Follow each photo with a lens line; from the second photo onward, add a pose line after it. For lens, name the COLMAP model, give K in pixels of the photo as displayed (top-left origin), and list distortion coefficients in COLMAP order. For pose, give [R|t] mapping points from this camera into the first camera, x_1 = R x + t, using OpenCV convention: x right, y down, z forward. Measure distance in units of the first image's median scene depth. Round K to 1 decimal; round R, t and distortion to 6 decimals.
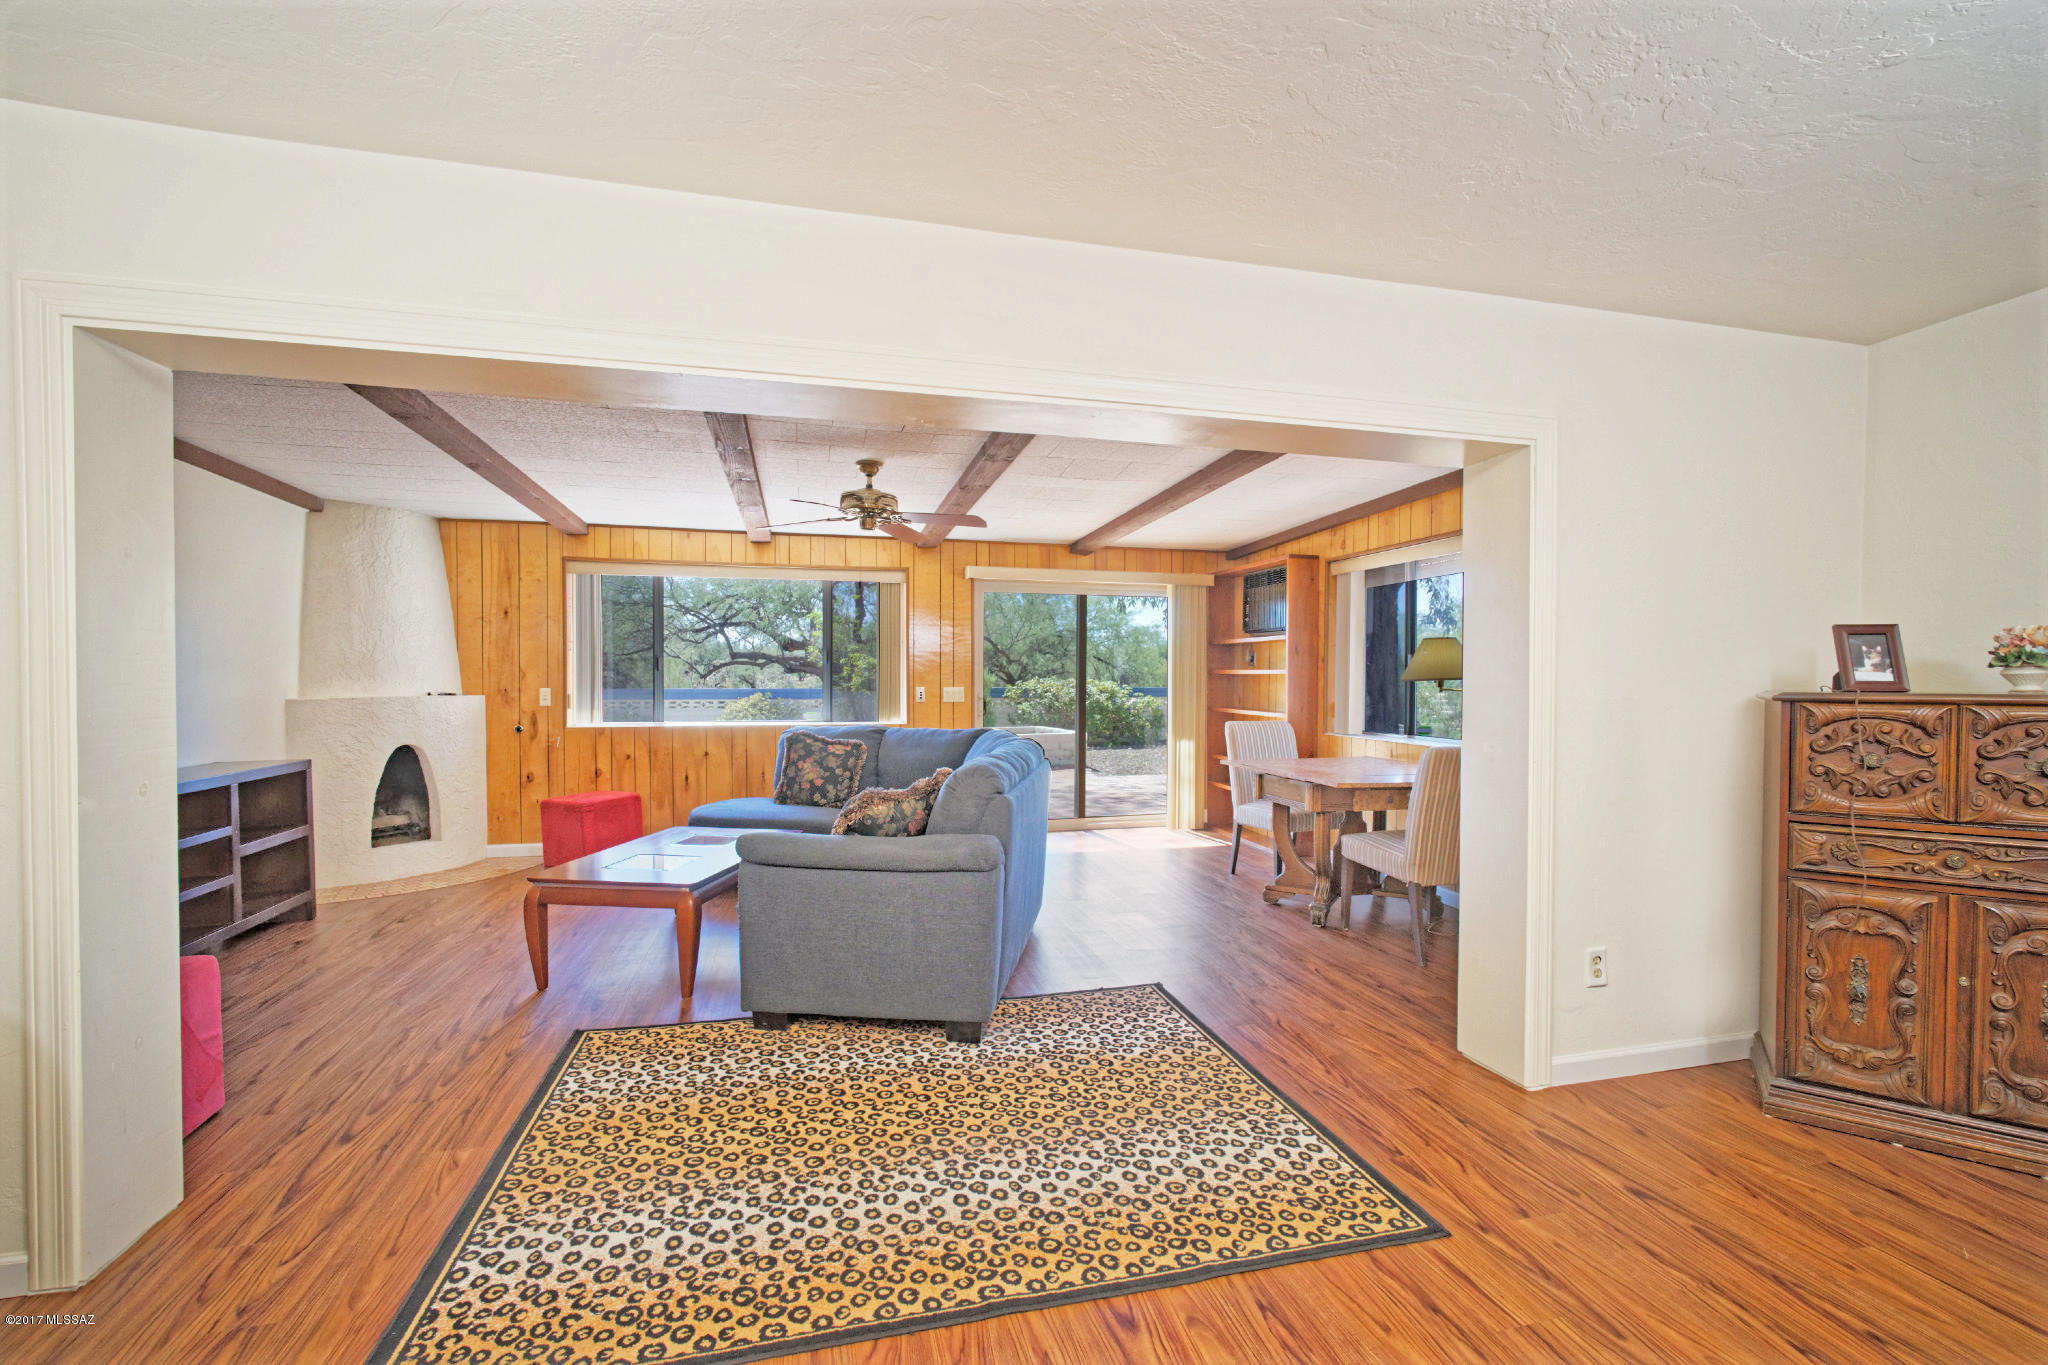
lens RADIAL K [[889.0, 0, 1030.1], [0, 889.0, 678.6], [0, 0, 1]] dist [-0.018486, 0.004827]
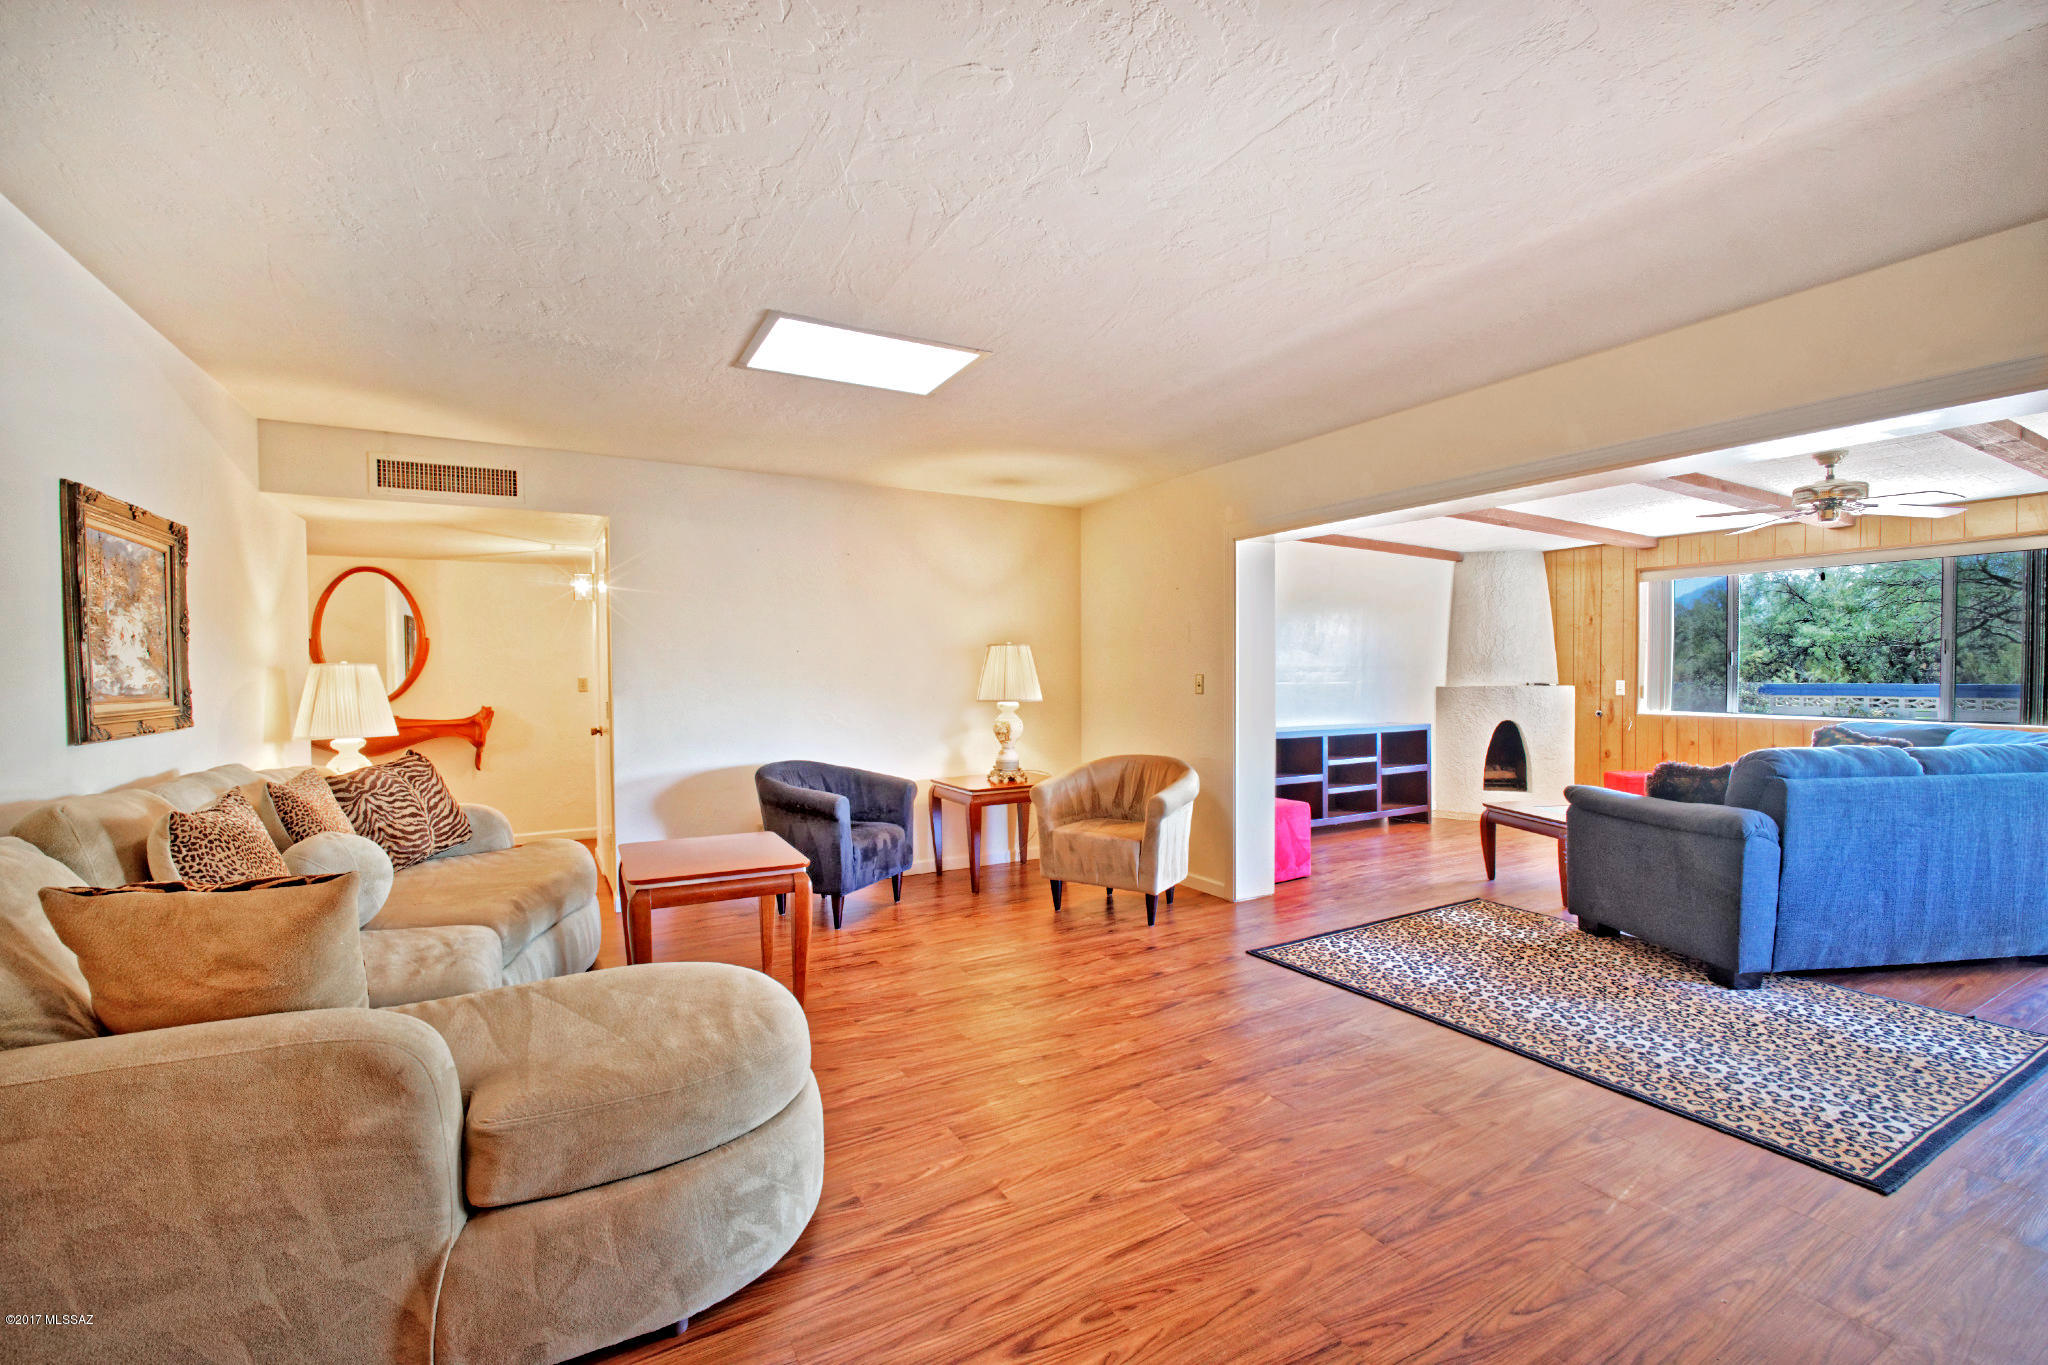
lens RADIAL K [[889.0, 0, 1030.2], [0, 889.0, 693.6], [0, 0, 1]] dist [-0.018486, 0.004827]
pose [[0.263220, 0.019209, -0.964545, 0.796417], [0.003548, 0.999776, 0.020879, 0.000690], [0.964729, -0.008918, 0.263093, -0.178304]]
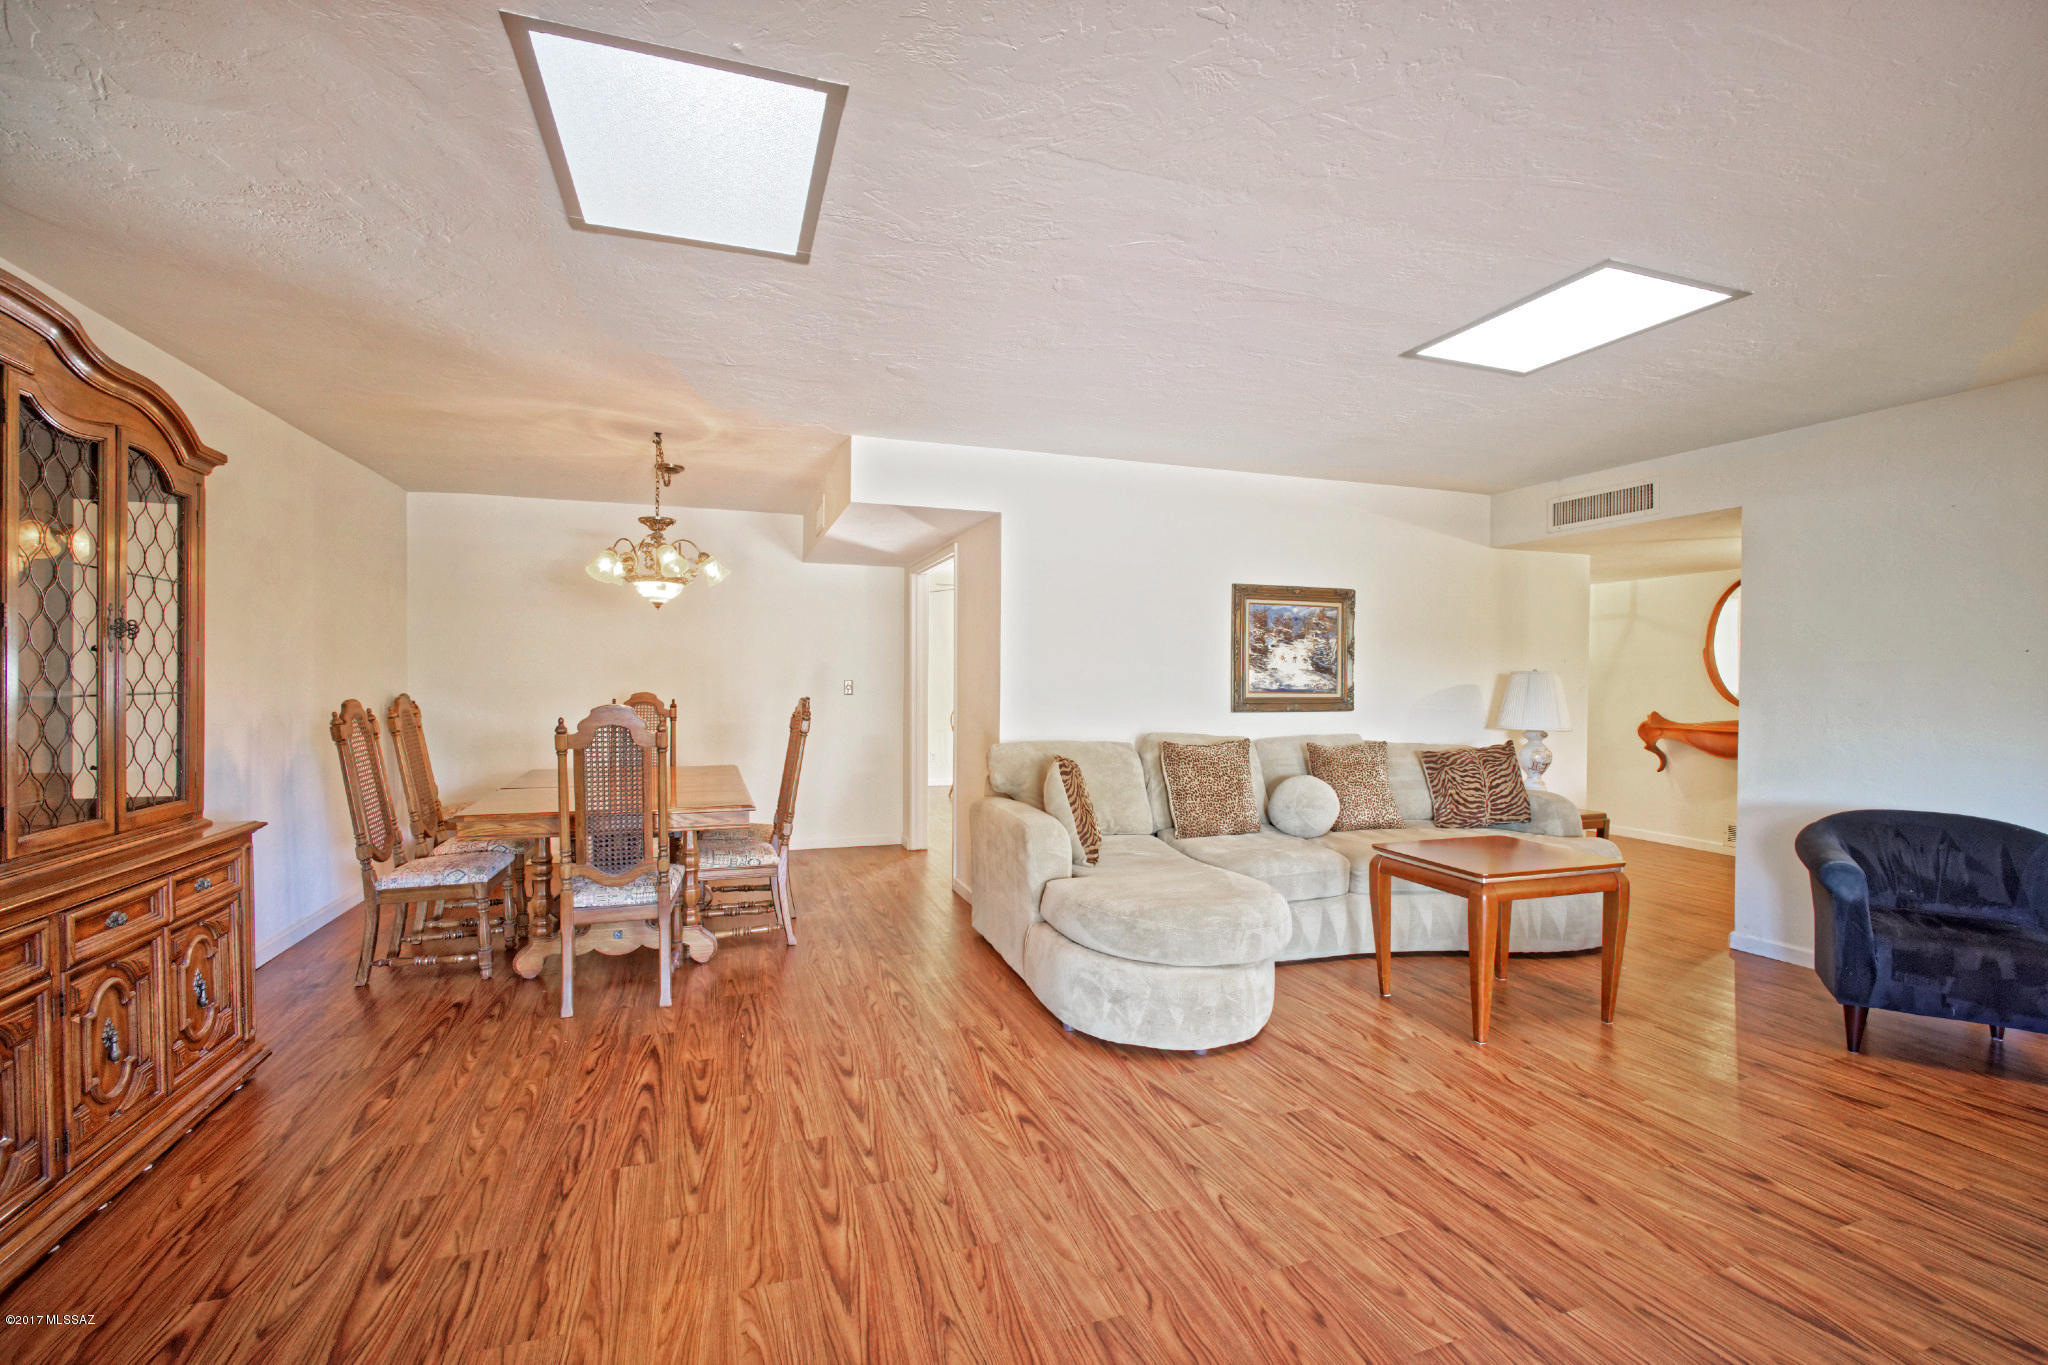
lens RADIAL K [[889.0, 0, 1024.9], [0, 889.0, 690.1], [0, 0, 1]] dist [-0.018486, 0.004827]
pose [[-0.995765, -0.007316, -0.091648, 0.351238], [-0.008973, 0.999804, 0.017672, -0.006491], [0.091501, 0.018419, -0.995635, 0.800529]]
